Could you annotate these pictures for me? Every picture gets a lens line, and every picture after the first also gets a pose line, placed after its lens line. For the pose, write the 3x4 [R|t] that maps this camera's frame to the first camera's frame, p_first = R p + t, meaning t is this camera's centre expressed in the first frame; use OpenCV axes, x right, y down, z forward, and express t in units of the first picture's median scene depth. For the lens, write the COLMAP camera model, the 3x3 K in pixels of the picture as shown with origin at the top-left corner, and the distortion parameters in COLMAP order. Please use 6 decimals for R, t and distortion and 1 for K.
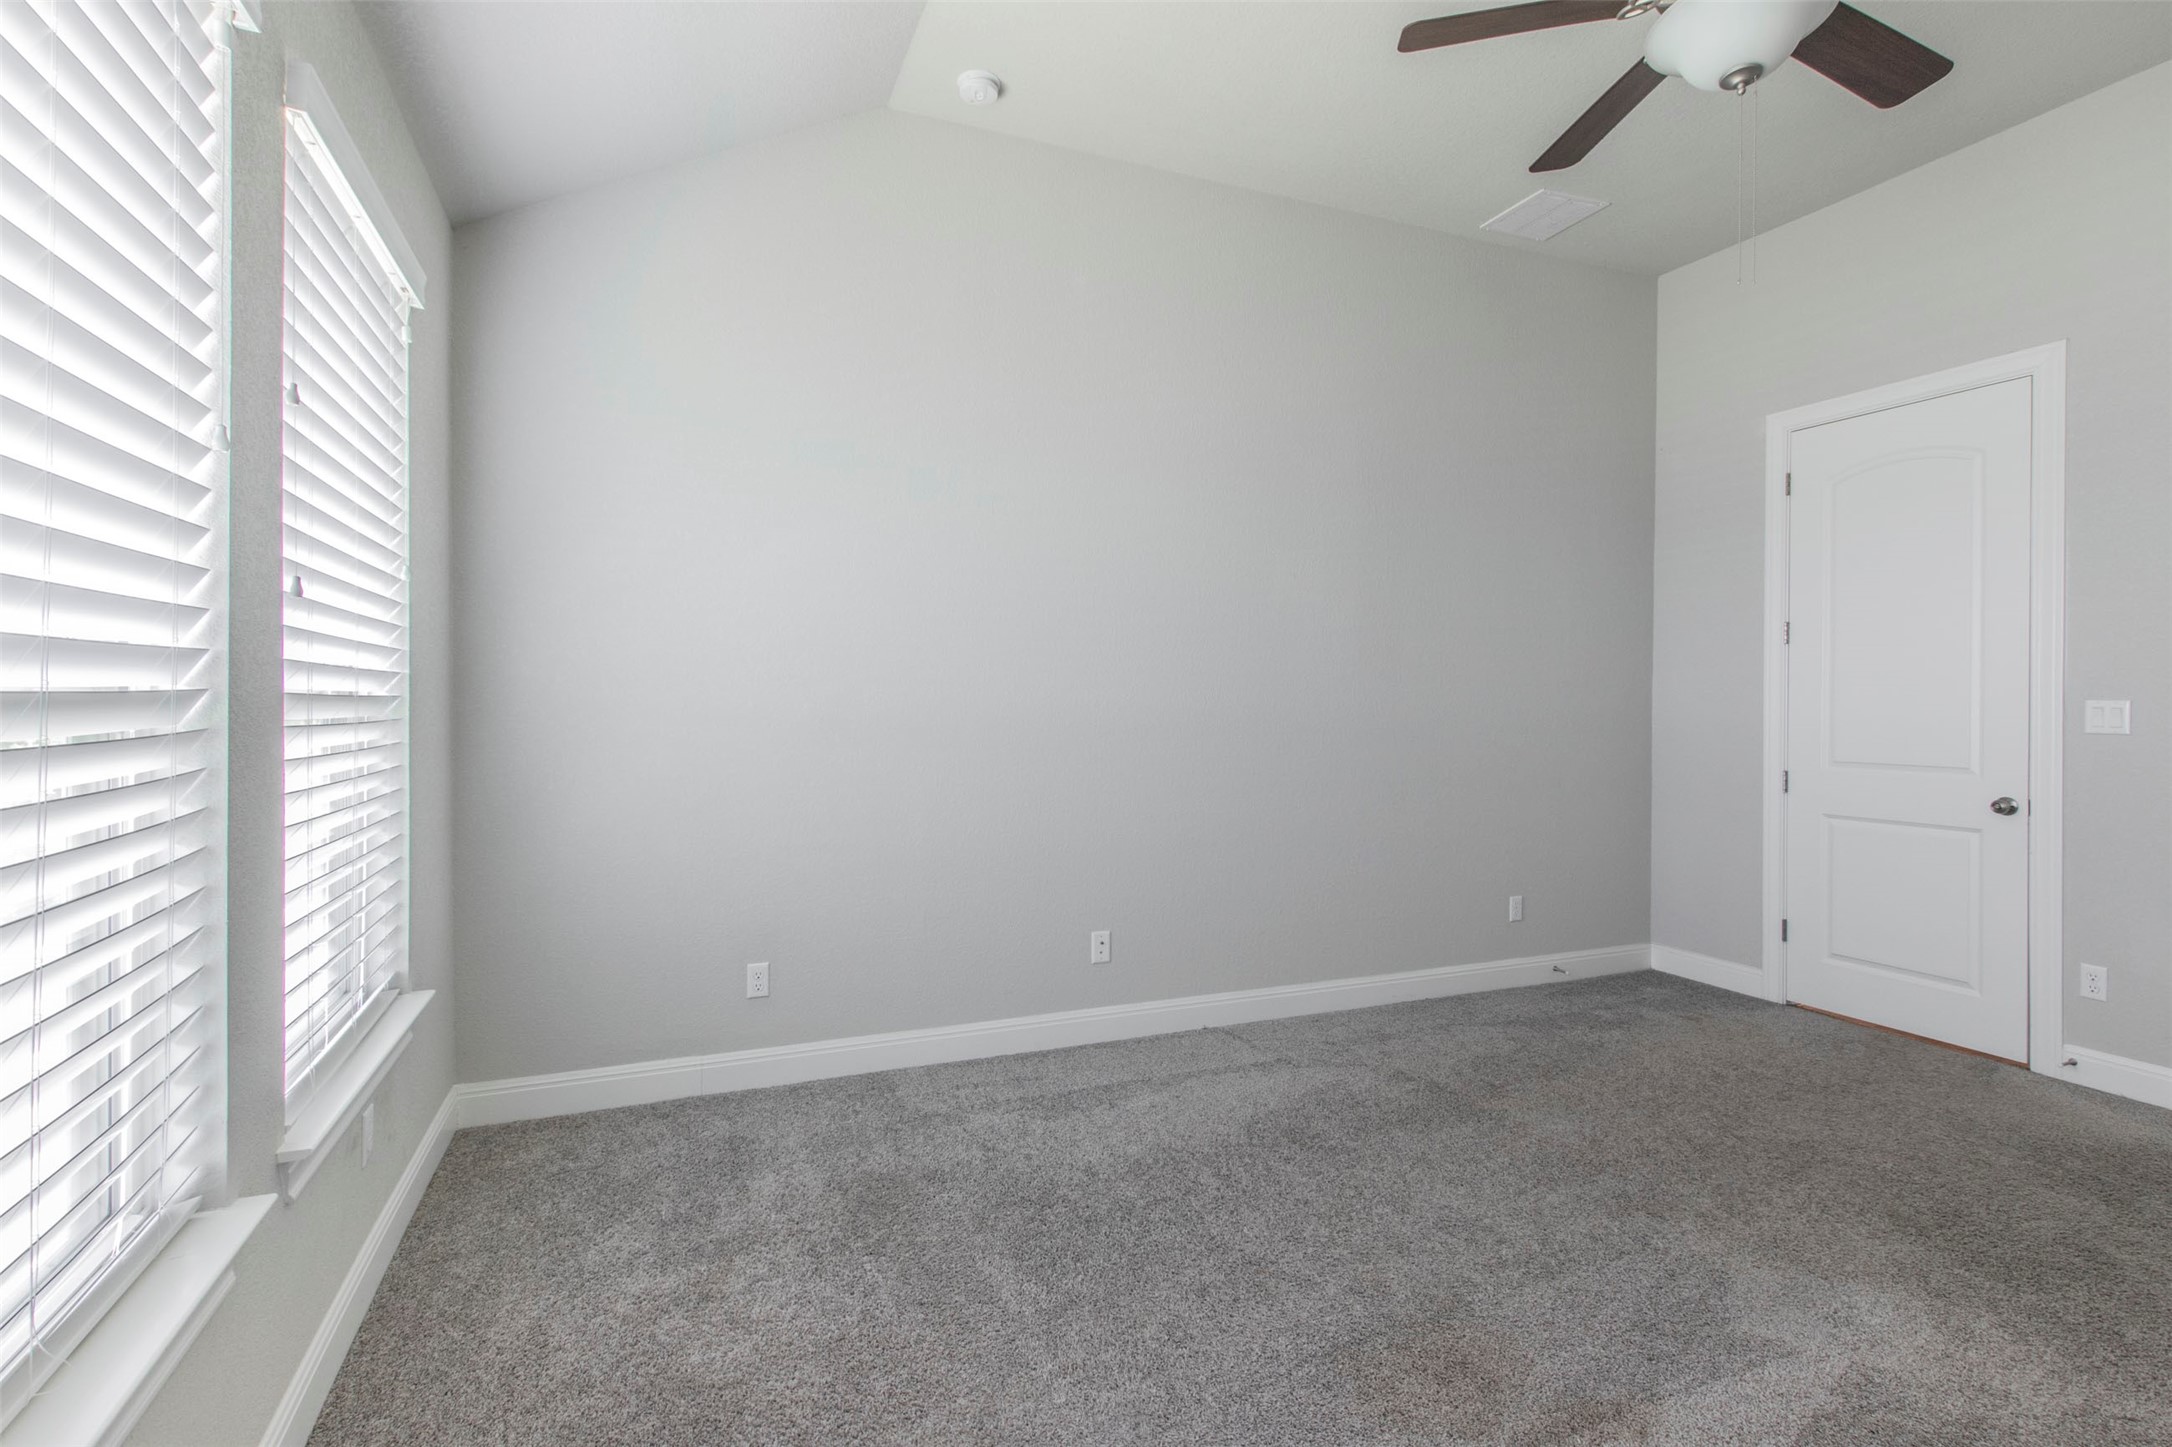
lens RADIAL K [[1028.5, 0, 1096.7], [0, 1028.5, 732.0], [0, 0, 1]] dist [0.015721, 0.000111]
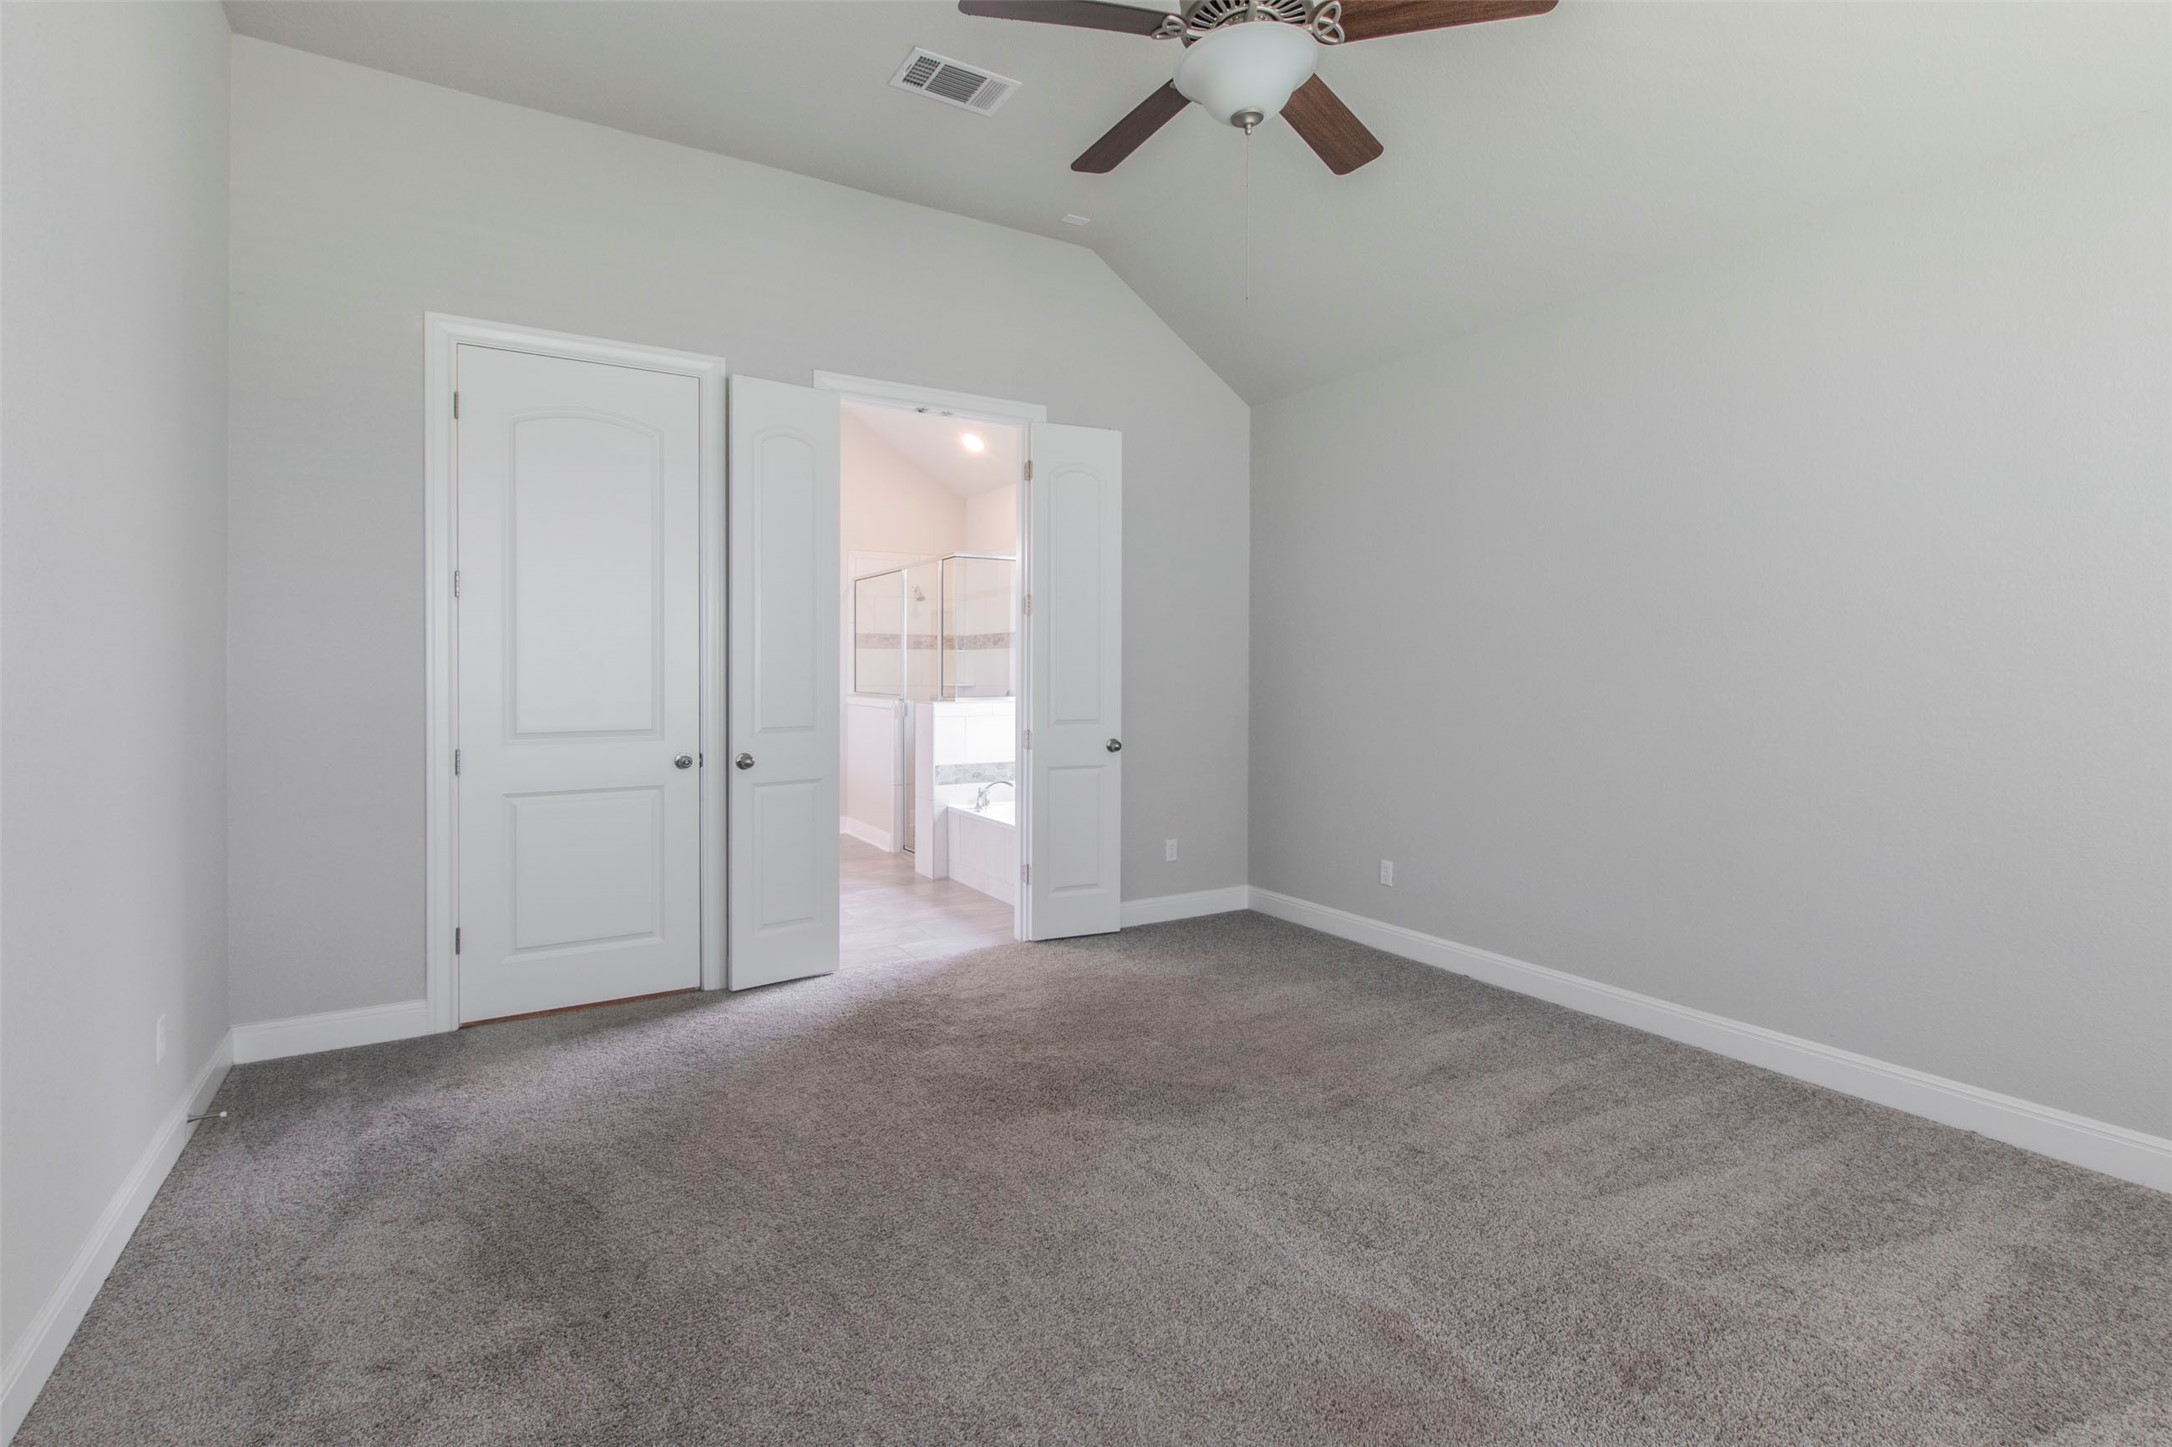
lens RADIAL K [[1008.8, 0, 1082.3], [0, 1008.8, 686.8], [0, 0, 1]] dist [0.012841, -0.000455]
pose [[-0.138560, -0.014904, 0.990242, -0.215536], [0.024760, 0.999522, 0.018508, -0.015686], [-0.990044, 0.027083, -0.138125, 0.623006]]
